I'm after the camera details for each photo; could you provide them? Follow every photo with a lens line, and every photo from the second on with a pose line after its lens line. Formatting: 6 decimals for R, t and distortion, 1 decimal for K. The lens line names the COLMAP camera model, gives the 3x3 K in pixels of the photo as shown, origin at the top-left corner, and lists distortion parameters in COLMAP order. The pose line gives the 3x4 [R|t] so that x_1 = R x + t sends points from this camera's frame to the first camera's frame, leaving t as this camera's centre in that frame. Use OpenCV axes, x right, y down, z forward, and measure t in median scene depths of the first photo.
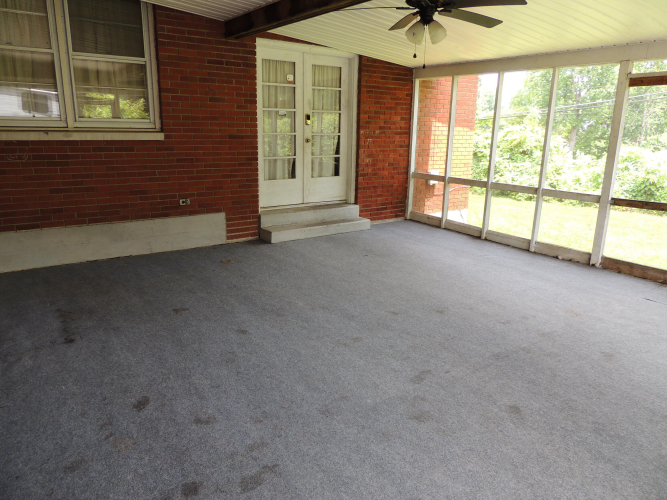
lens RADIAL K [[473.7, 0, 334.7], [0, 473.7, 249.2], [0, 0, 1]] dist [-0.023263, 0.003855]
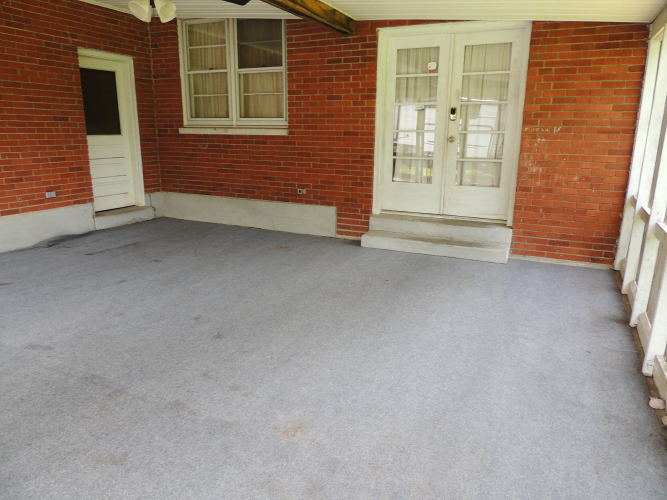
lens RADIAL K [[473.7, 0, 334.7], [0, 473.7, 249.2], [0, 0, 1]] dist [-0.023263, 0.003855]
pose [[0.472432, 0.203933, -0.857449, 0.692157], [-0.220029, 0.969349, 0.109317, -0.105148], [0.853461, 0.137019, 0.502823, 0.513388]]
